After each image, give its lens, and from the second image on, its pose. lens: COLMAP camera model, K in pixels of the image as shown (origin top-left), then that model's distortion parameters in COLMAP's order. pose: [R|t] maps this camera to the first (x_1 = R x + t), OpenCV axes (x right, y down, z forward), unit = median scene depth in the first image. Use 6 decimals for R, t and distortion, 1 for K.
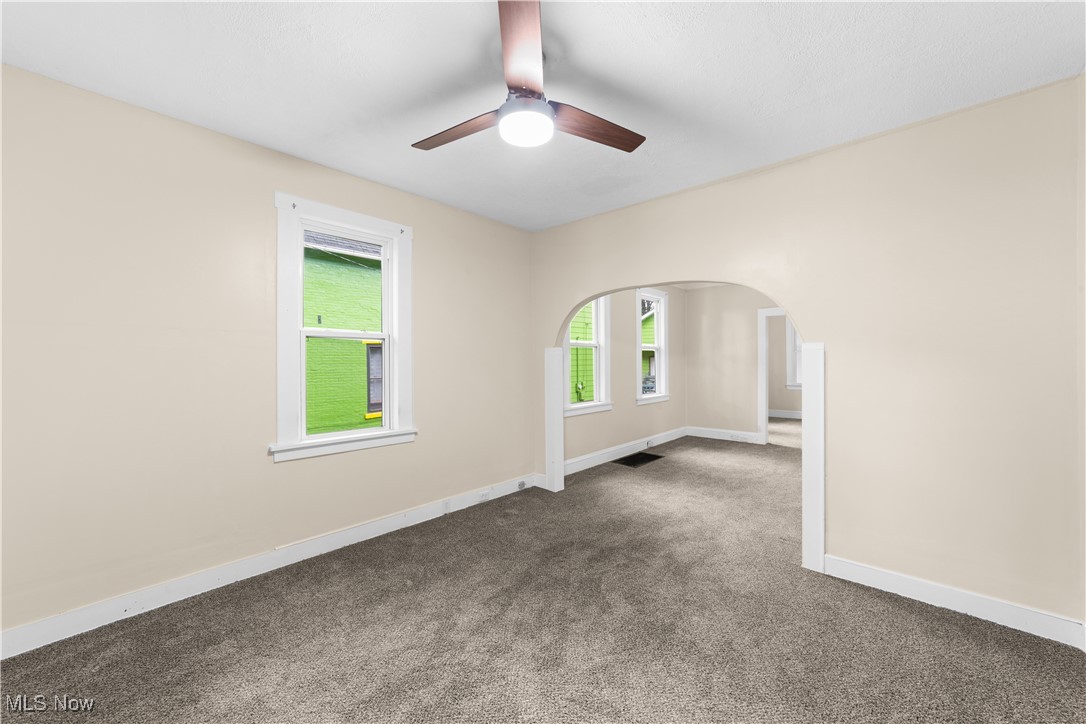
lens RADIAL K [[419.0, 0, 537.3], [0, 419.0, 365.5], [0, 0, 1]] dist [-0.014179, 0.005681]
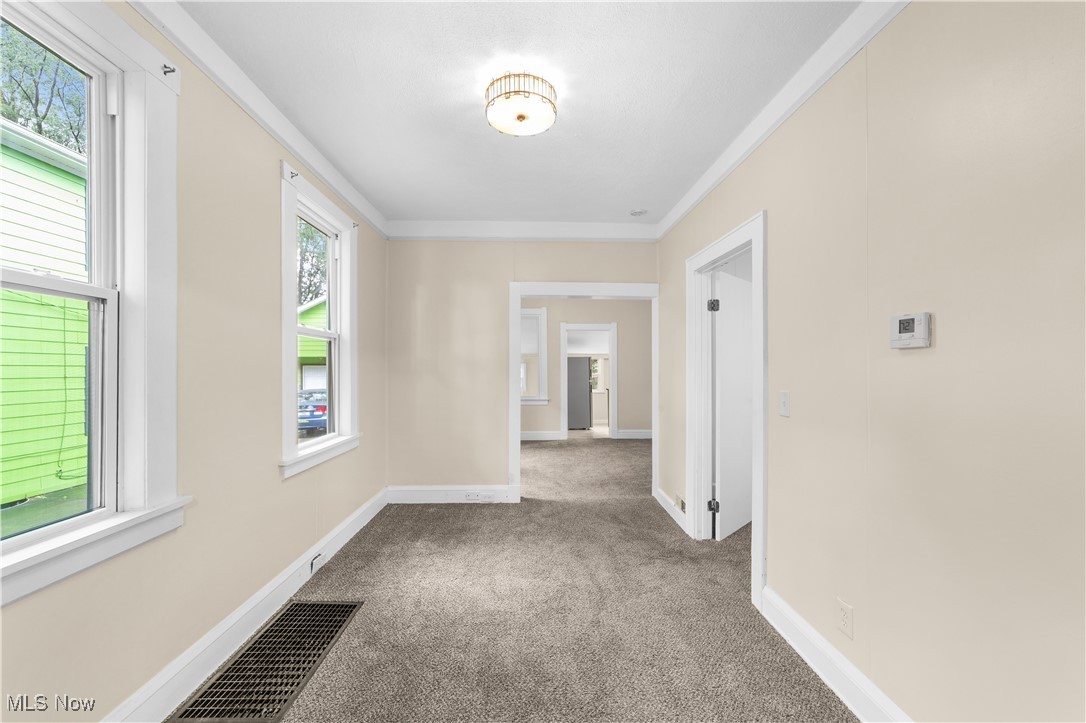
lens RADIAL K [[419.0, 0, 533.6], [0, 419.0, 371.7], [0, 0, 1]] dist [-0.014179, 0.005681]
pose [[0.727753, 0.003555, 0.685830, 0.200584], [0.004275, 0.999944, -0.009720, 0.003234], [-0.685826, 0.010005, 0.727697, 0.793732]]
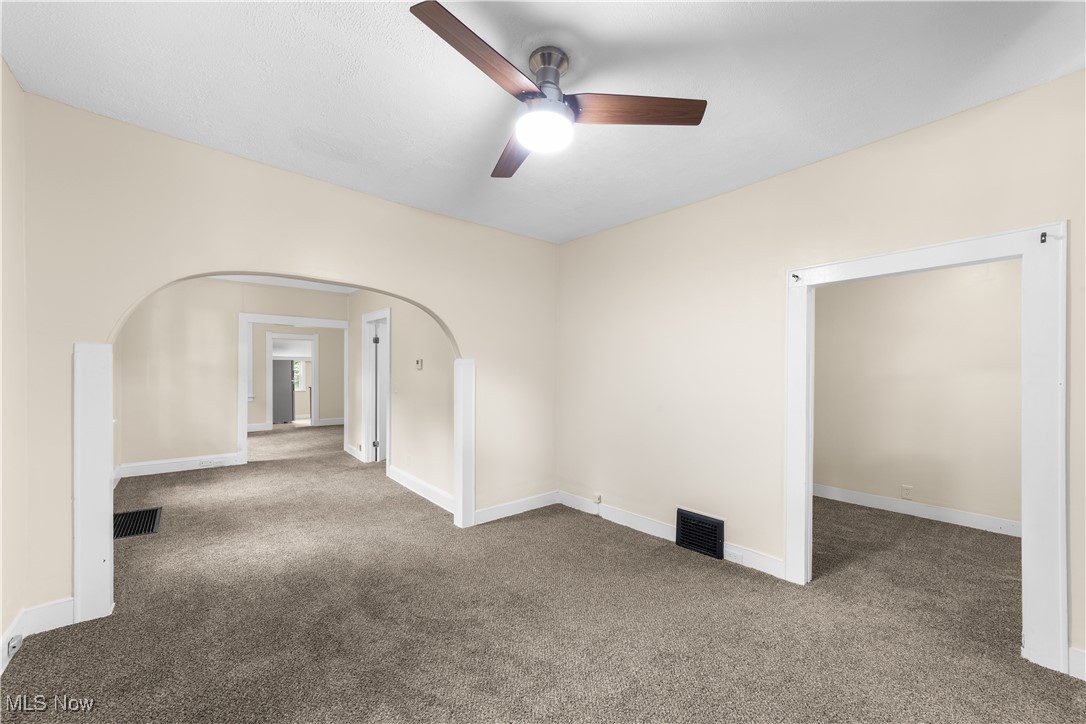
lens RADIAL K [[419.0, 0, 546.2], [0, 419.0, 368.4], [0, 0, 1]] dist [-0.014179, 0.005681]
pose [[0.113157, 0.010240, 0.993524, -0.417942], [0.006525, 0.999918, -0.011049, -0.003882], [-0.993556, 0.007733, 0.113081, 0.372799]]
